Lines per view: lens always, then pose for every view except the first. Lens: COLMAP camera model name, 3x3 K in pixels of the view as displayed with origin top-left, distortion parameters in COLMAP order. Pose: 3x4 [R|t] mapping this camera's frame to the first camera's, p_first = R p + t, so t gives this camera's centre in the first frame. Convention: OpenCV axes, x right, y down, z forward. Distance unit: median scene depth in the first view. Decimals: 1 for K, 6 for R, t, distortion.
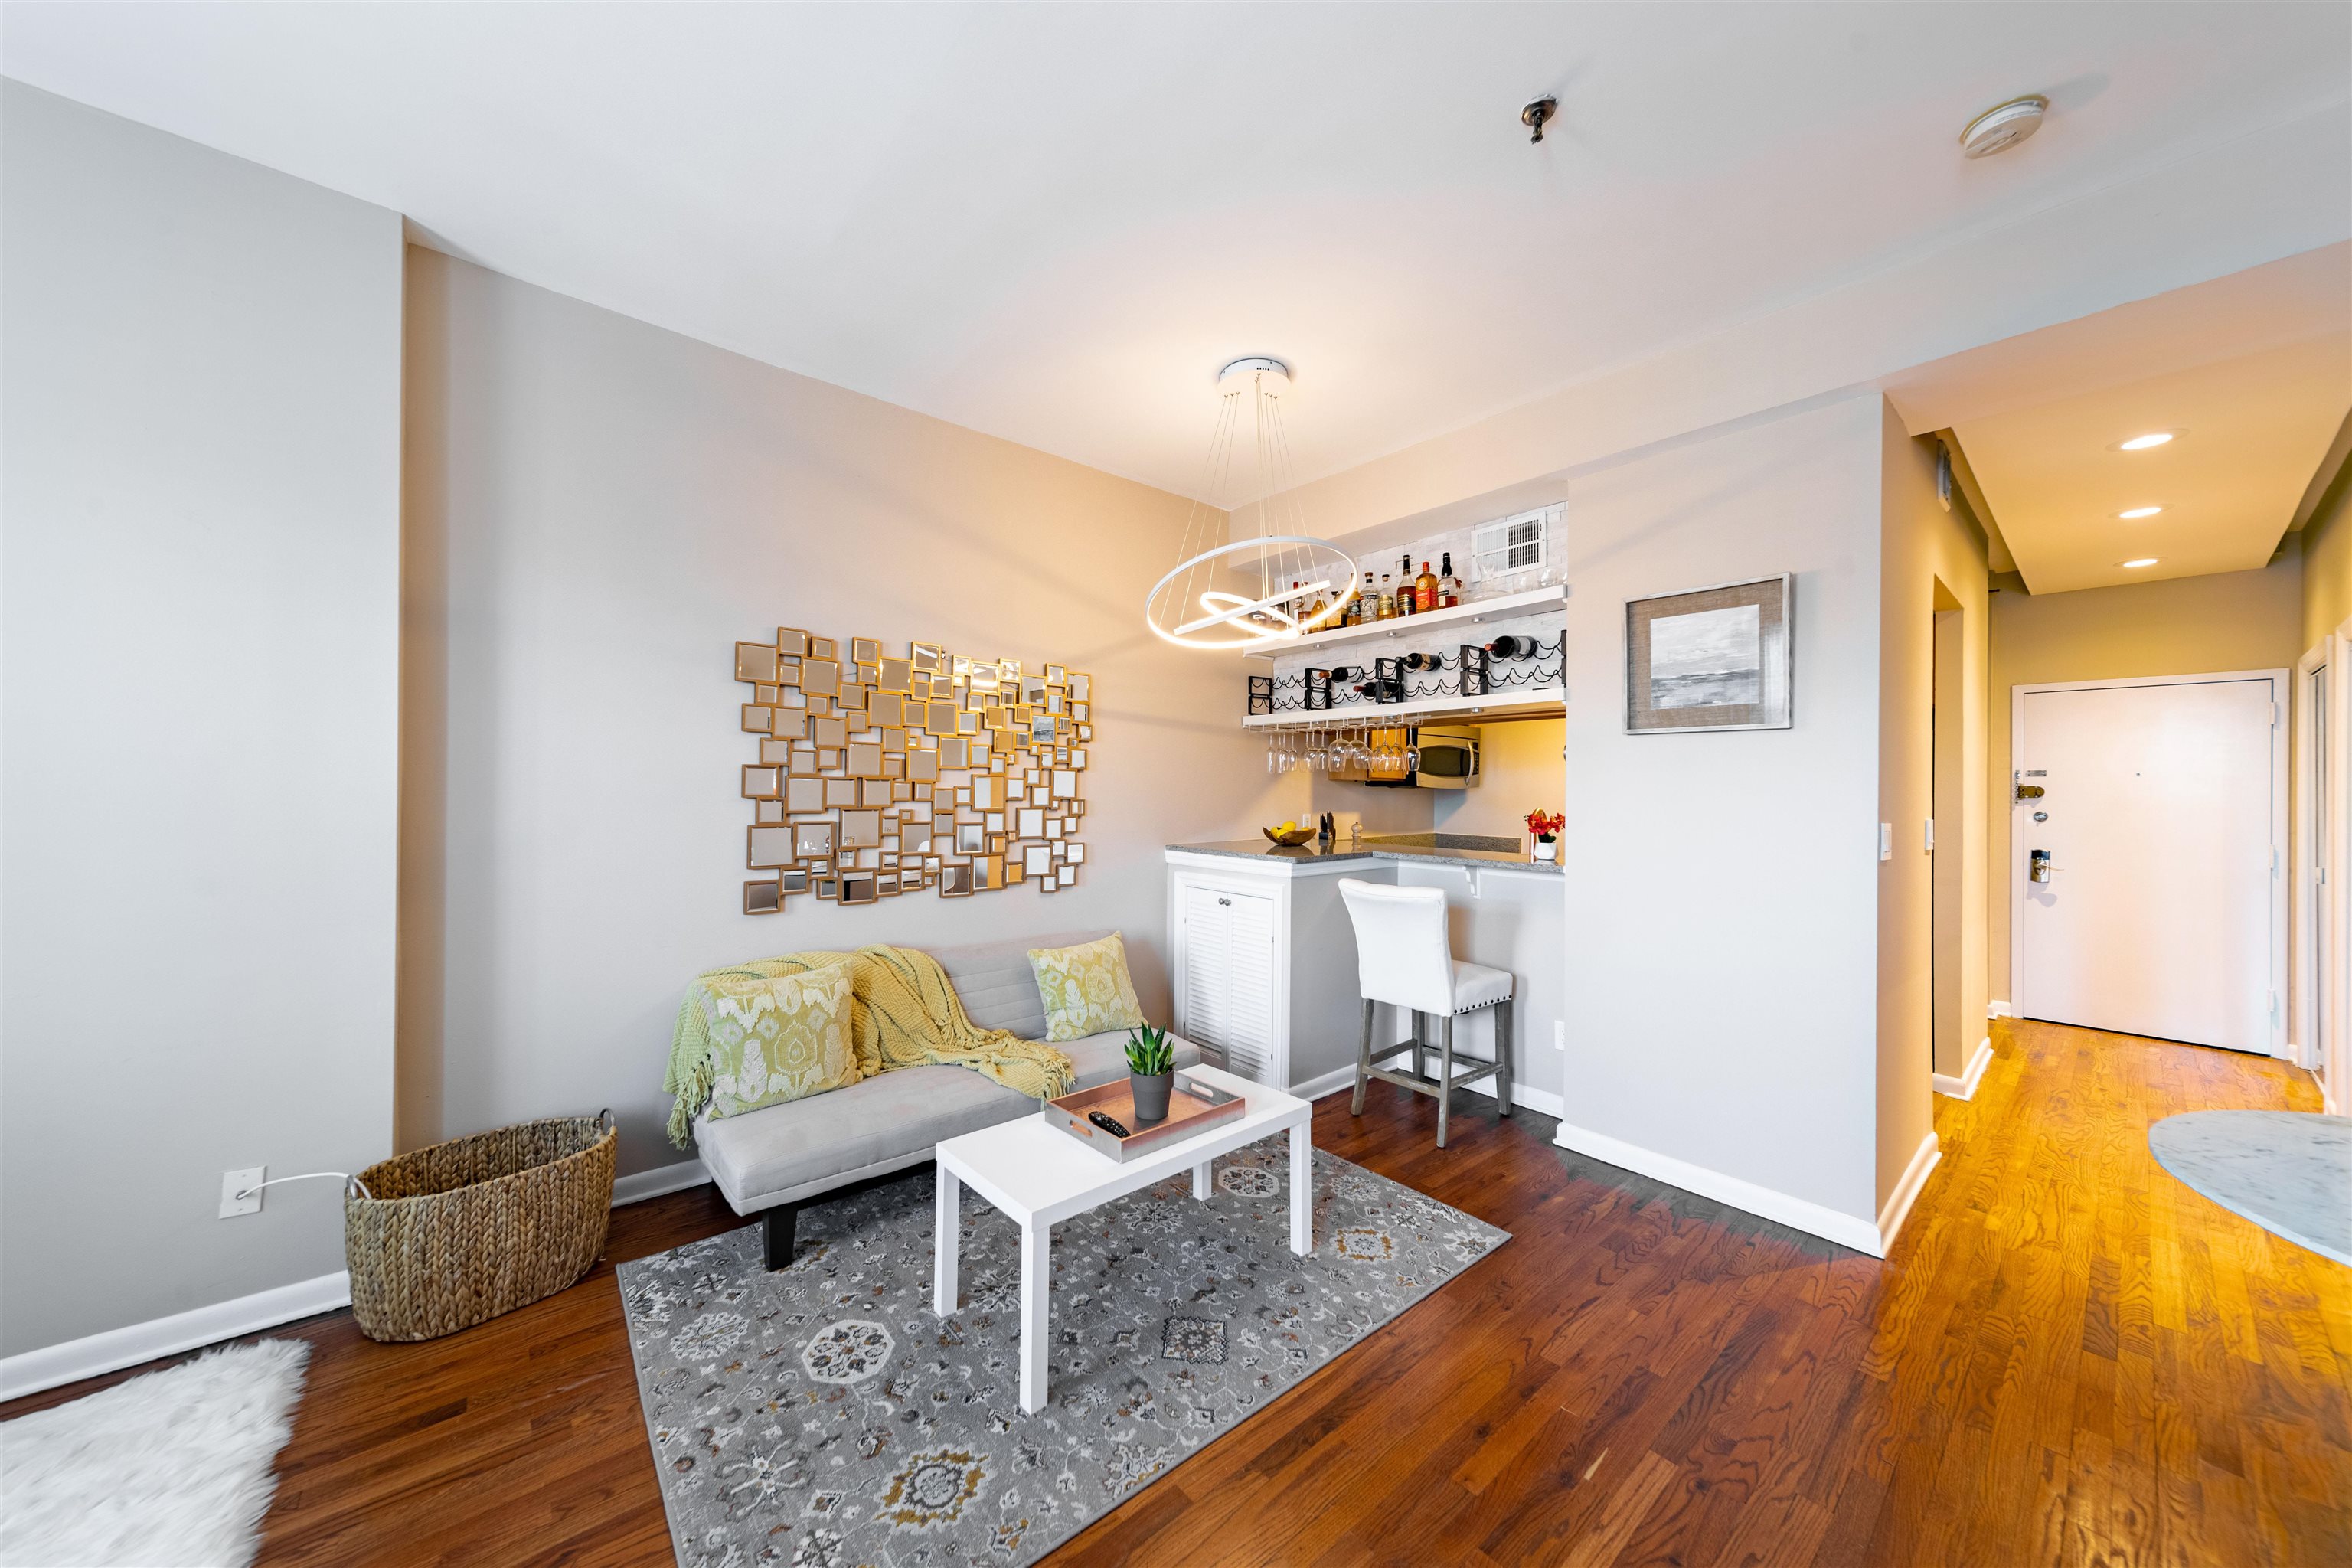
lens RADIAL K [[812.0, 0, 1169.4], [0, 812.0, 786.2], [0, 0, 1]] dist [0.006979, -0.000026]
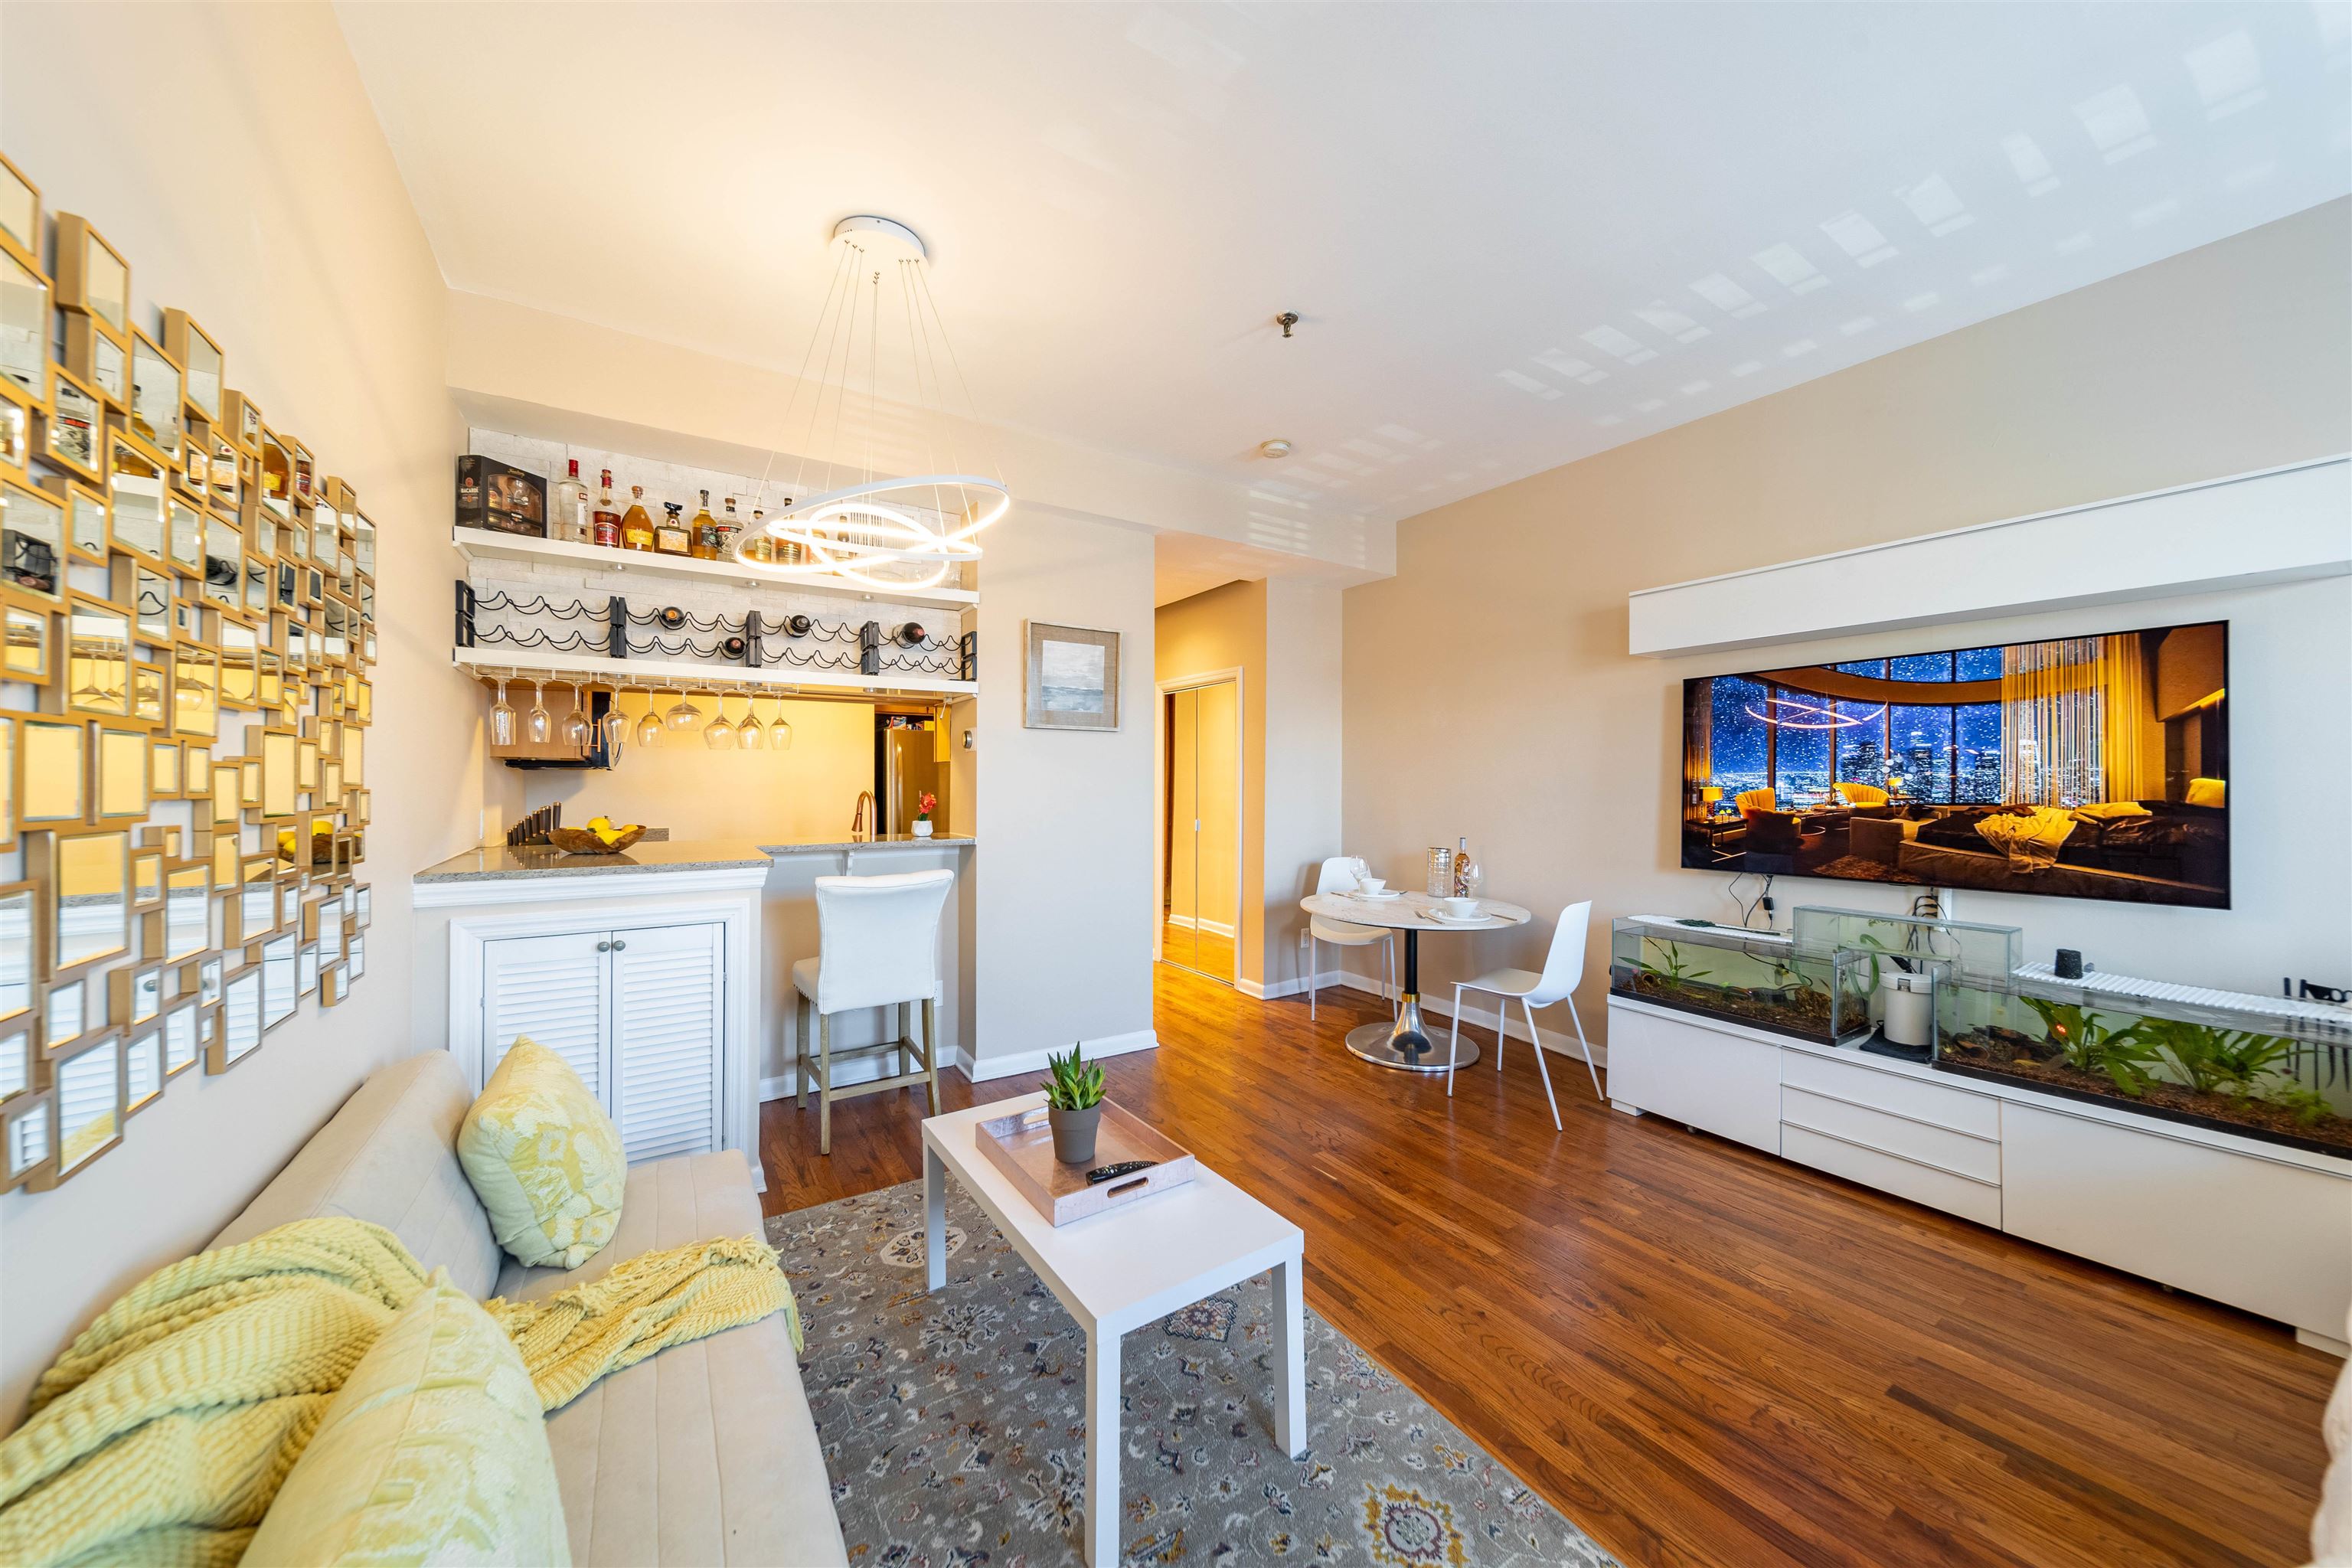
lens RADIAL K [[812.0, 0, 1169.4], [0, 812.0, 786.2], [0, 0, 1]] dist [0.006979, -0.000026]
pose [[0.129737, -0.012712, 0.991467, -0.671460], [-0.003125, 0.999908, 0.013229, 0.009327], [-0.991544, -0.004815, 0.129685, 0.638780]]
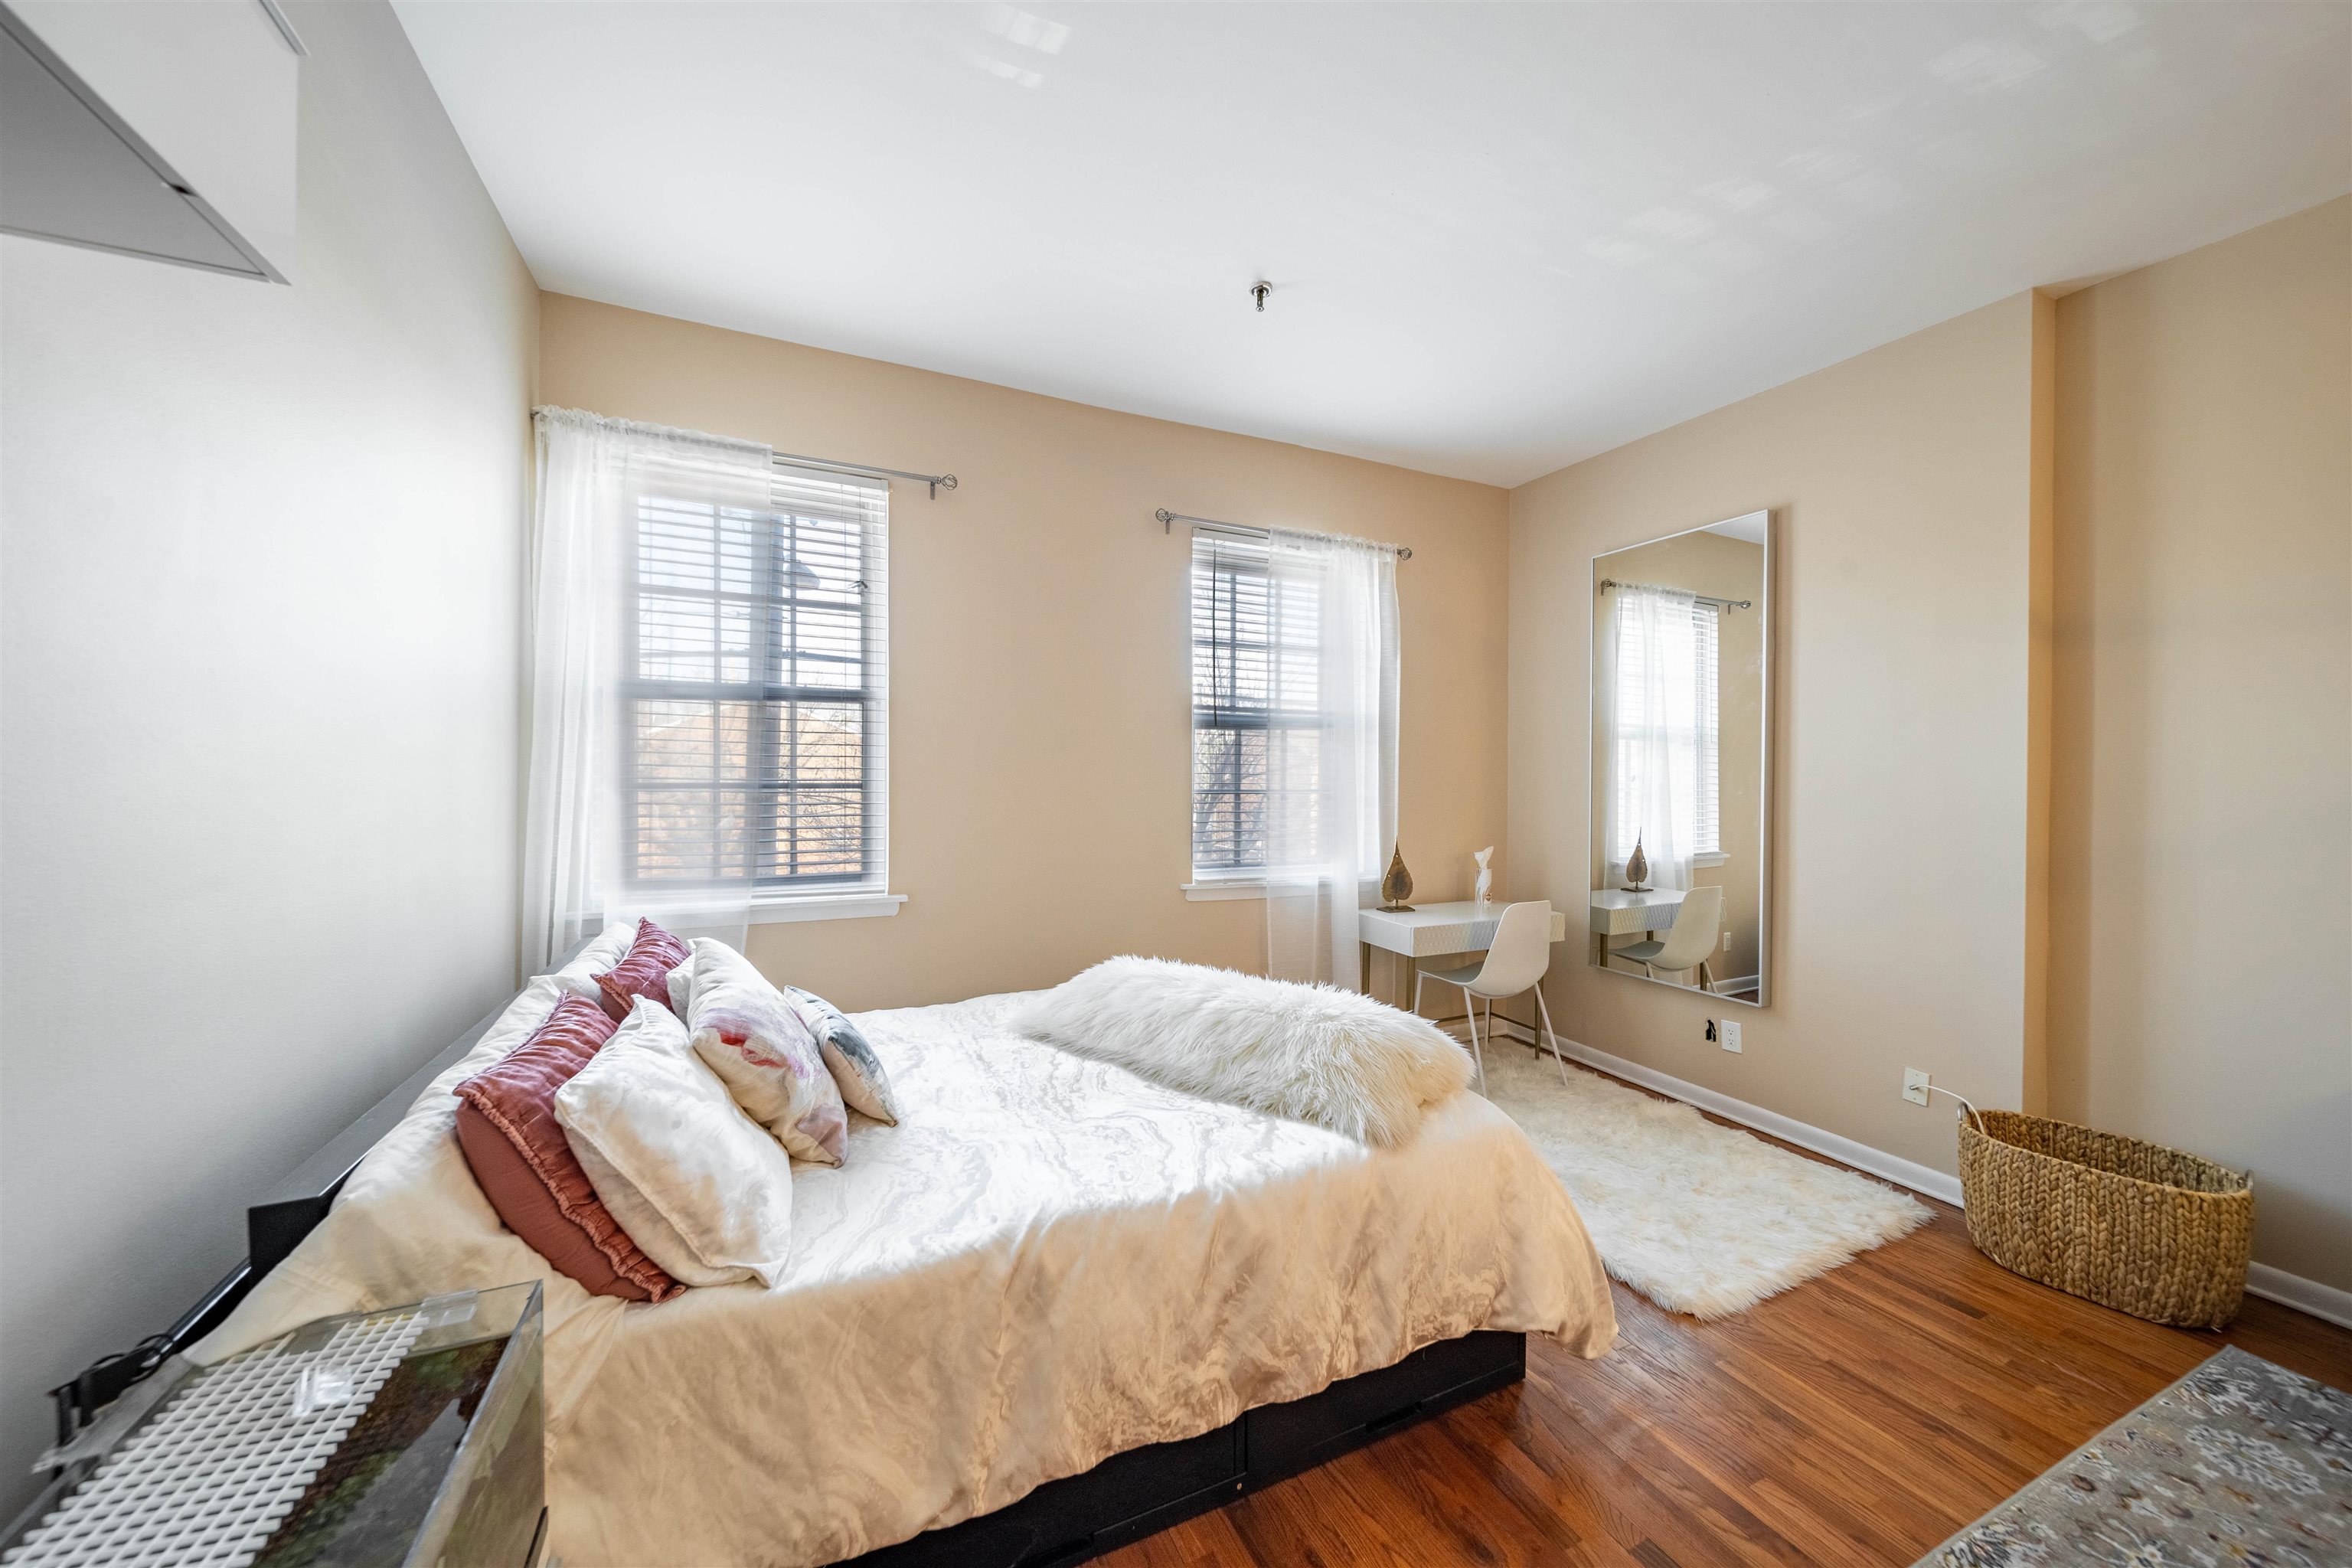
lens RADIAL K [[823.8, 0, 1176.0], [0, 823.8, 784.0], [0, 0, 1]] dist [-0.001936, -0.000159]
pose [[-0.259558, -0.003078, -0.965723, 0.364299], [-0.008498, 0.999963, -0.000903, 0.001668], [0.965690, 0.007972, -0.259574, 0.114368]]
